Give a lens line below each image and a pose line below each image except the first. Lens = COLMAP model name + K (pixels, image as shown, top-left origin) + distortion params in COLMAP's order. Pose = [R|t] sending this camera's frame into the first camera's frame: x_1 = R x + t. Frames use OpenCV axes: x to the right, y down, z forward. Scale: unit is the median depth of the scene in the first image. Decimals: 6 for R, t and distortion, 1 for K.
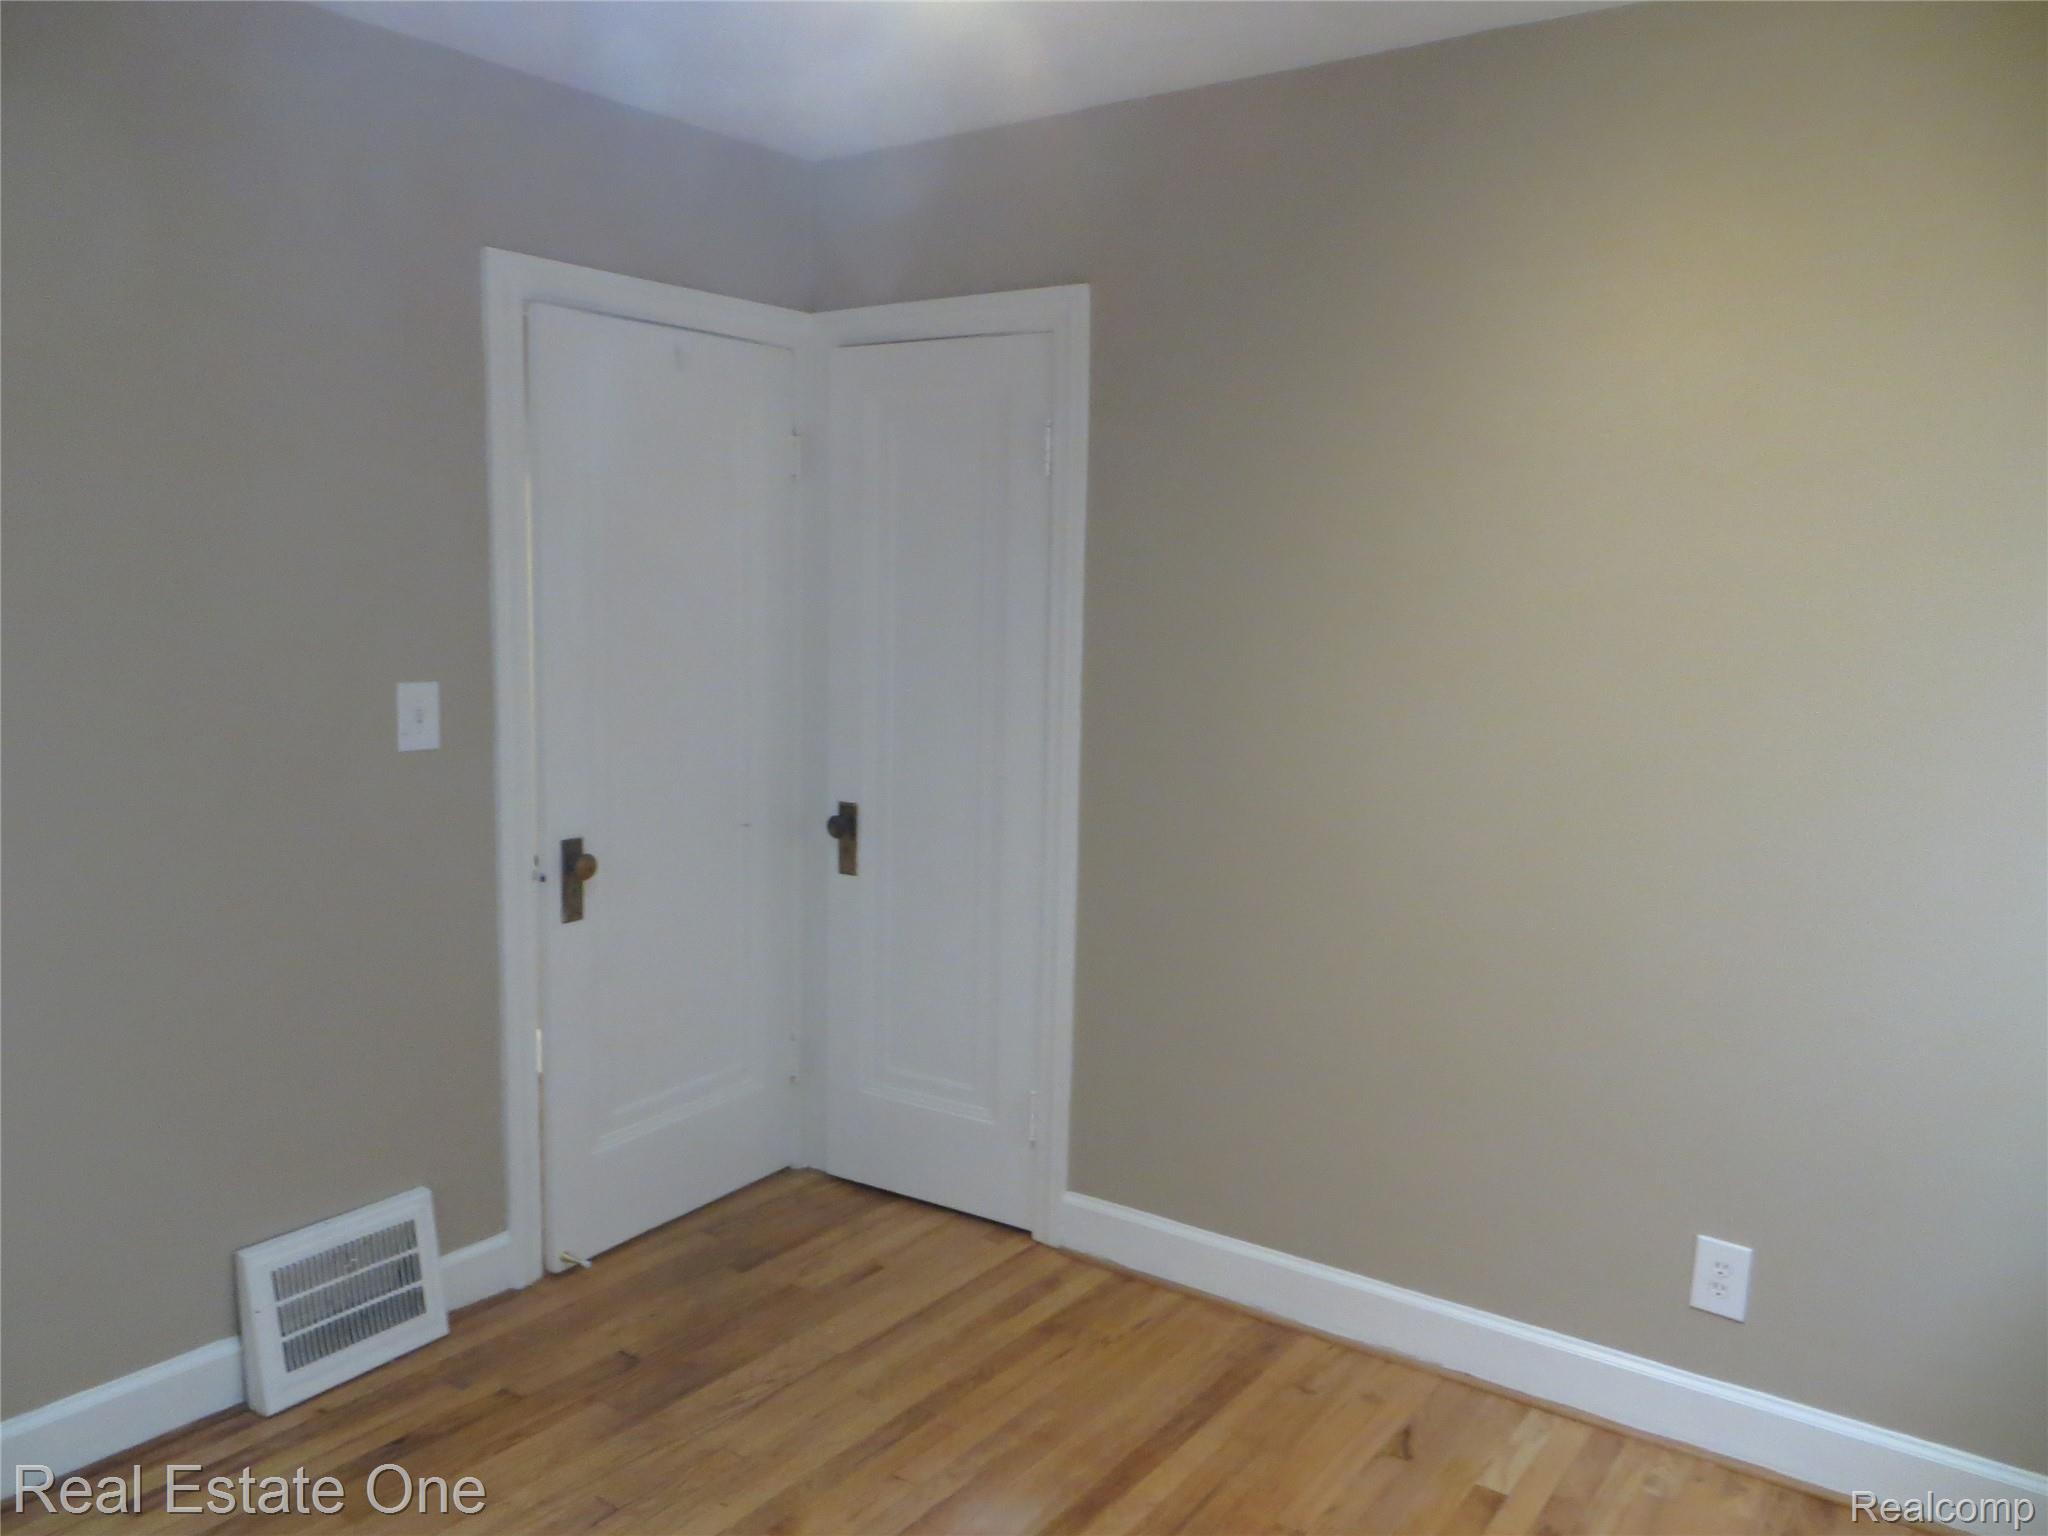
lens RADIAL K [[1545.3, 0, 1026.0], [0, 1545.3, 761.7], [0, 0, 1]] dist [-0.002381, 0.000661]
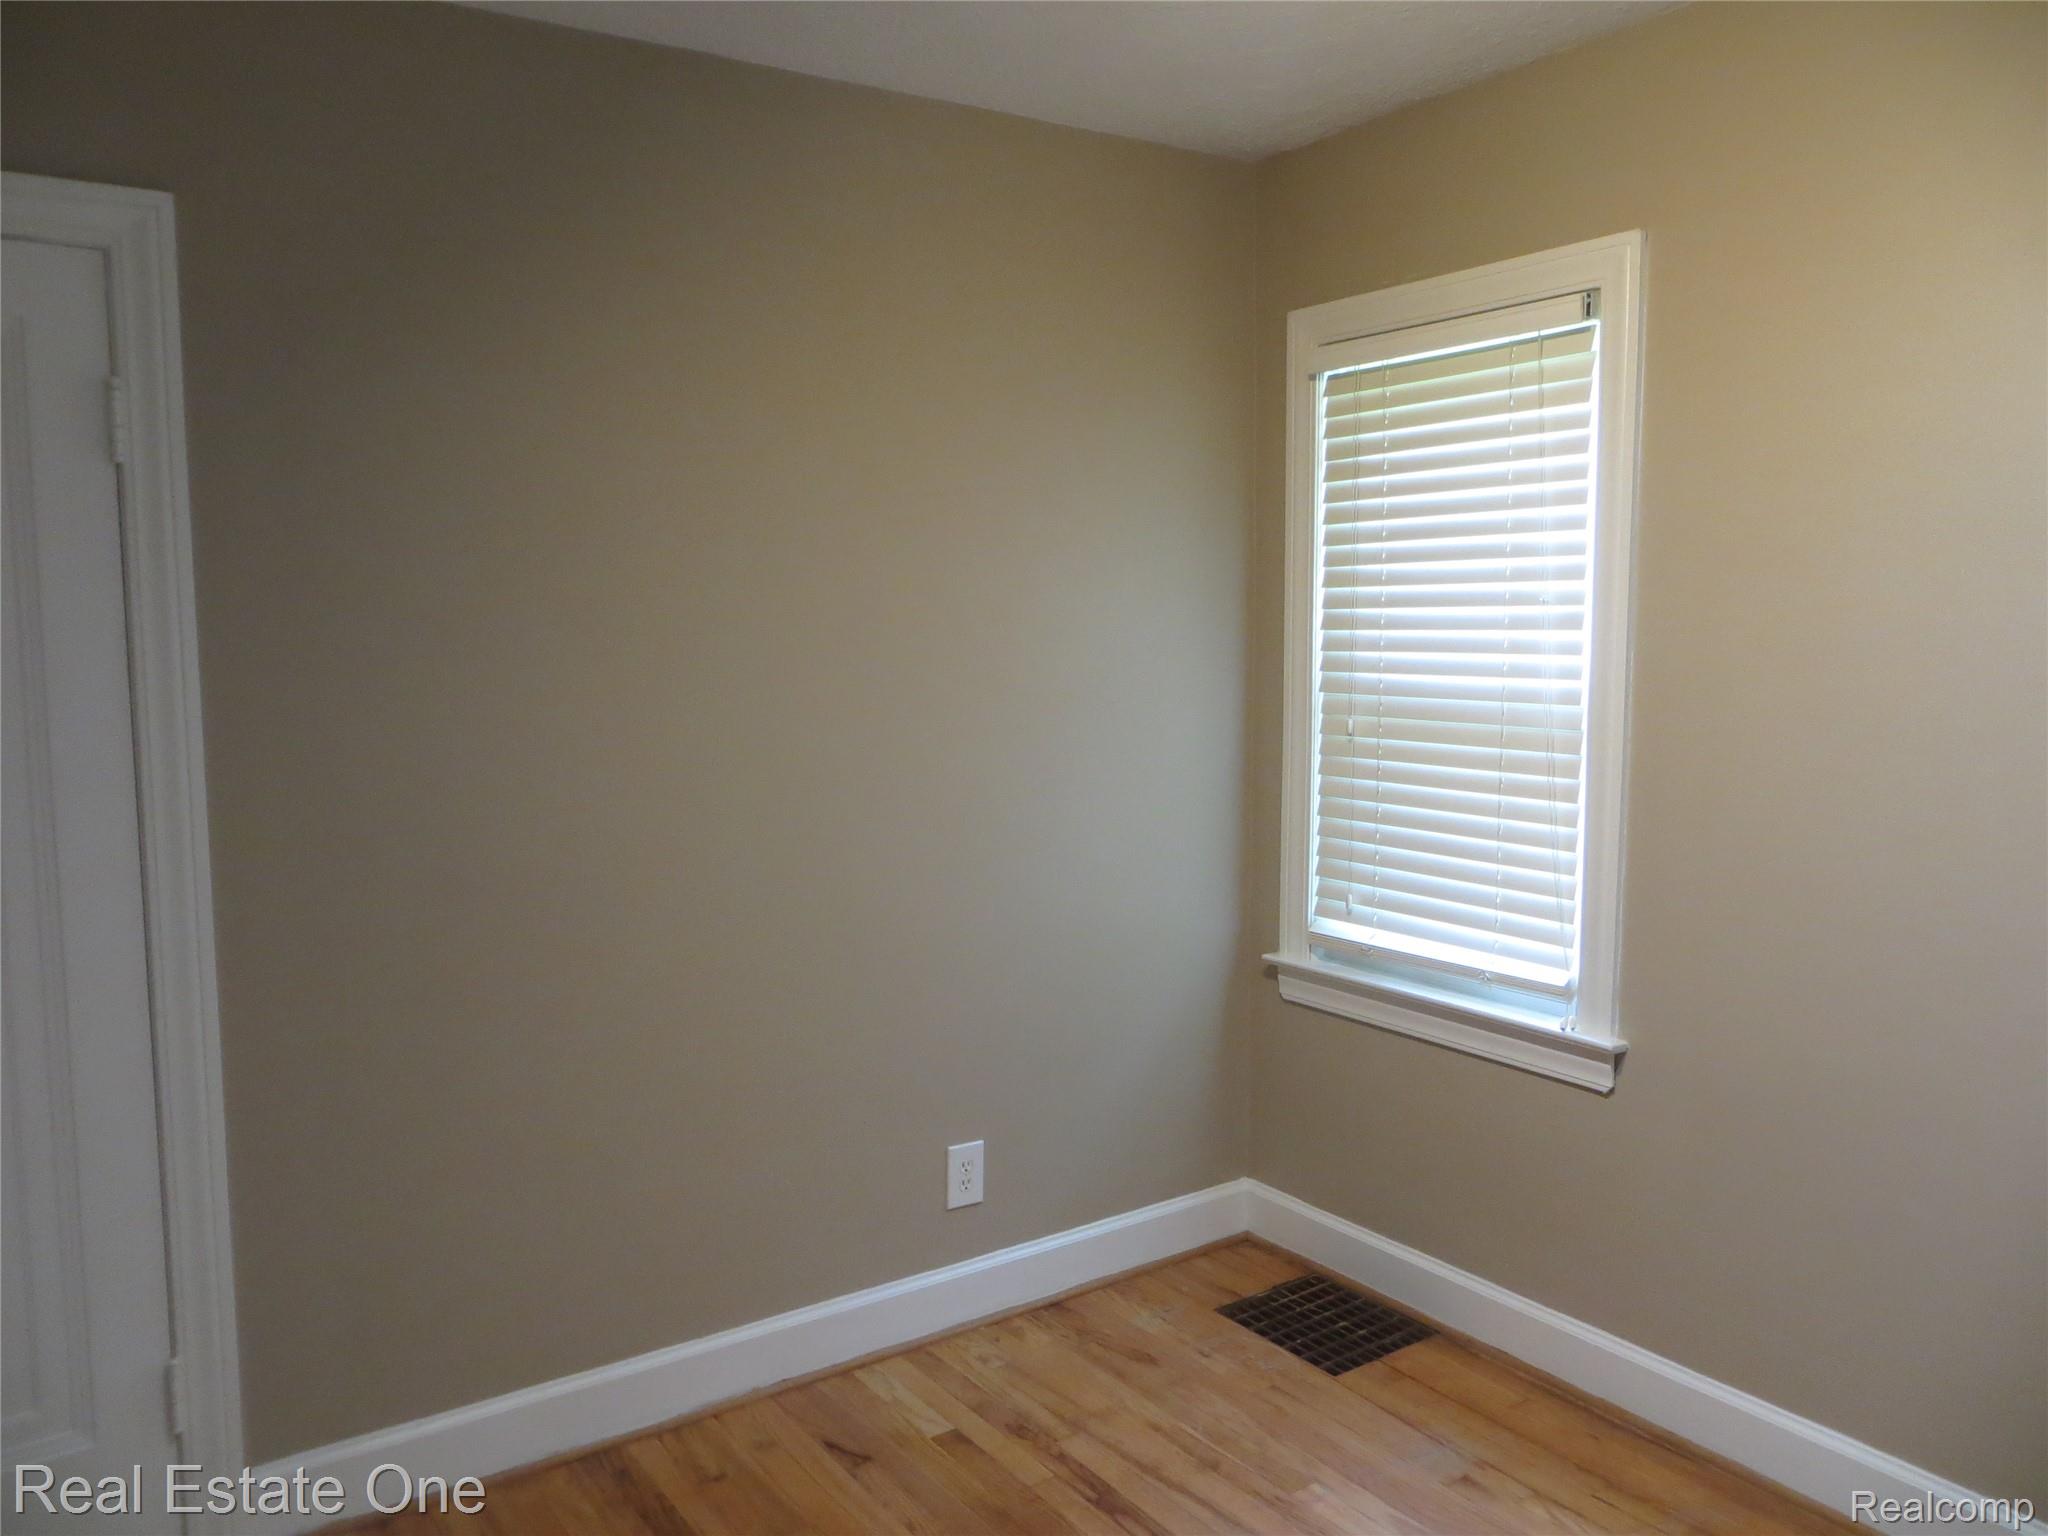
lens RADIAL K [[1545.3, 0, 1025.2], [0, 1545.3, 775.3], [0, 0, 1]] dist [-0.002381, 0.000661]
pose [[0.349027, -0.126931, 0.928476, -0.600587], [0.134288, 0.987333, 0.084496, -0.065848], [-0.927441, 0.095192, 0.361652, 0.488679]]
